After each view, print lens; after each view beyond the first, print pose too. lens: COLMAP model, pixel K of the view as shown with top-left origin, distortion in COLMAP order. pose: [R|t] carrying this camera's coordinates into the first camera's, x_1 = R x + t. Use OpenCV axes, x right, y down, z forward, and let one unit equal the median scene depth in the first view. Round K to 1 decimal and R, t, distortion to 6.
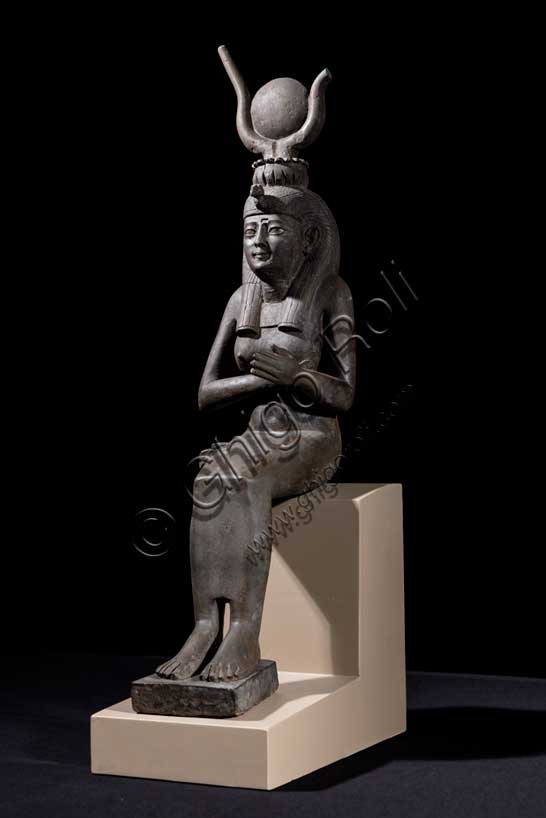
lens RADIAL K [[1639.3, 0, 273.1], [0, 1639.3, 409.9], [0, 0, 1]] dist [-0.015595, 0.000000]
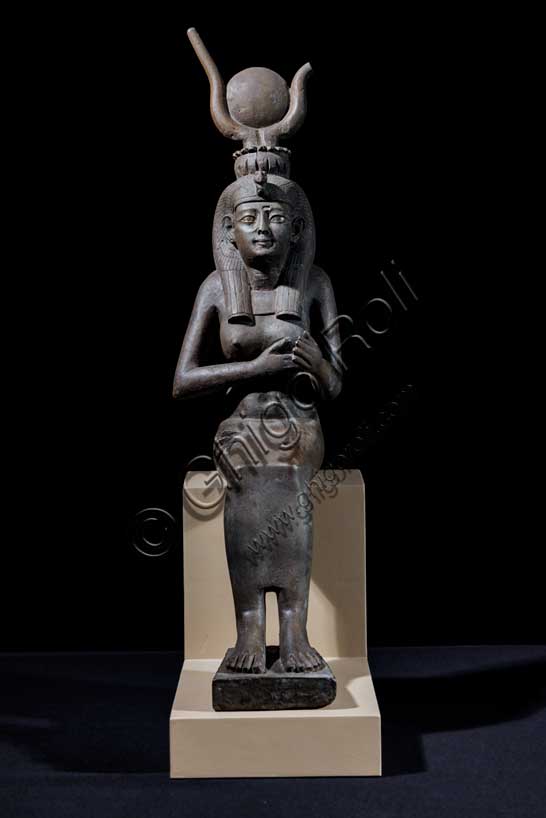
lens RADIAL K [[1466.0, 0, 272.9], [0, 1466.0, 408.4], [0, 0, 1]] dist [0.025977, 0.000000]
pose [[0.896126, 0.002598, 0.443792, -0.394856], [-0.002163, 0.999997, -0.001486, 0.008039], [-0.443794, 0.000372, 0.896129, 0.194813]]
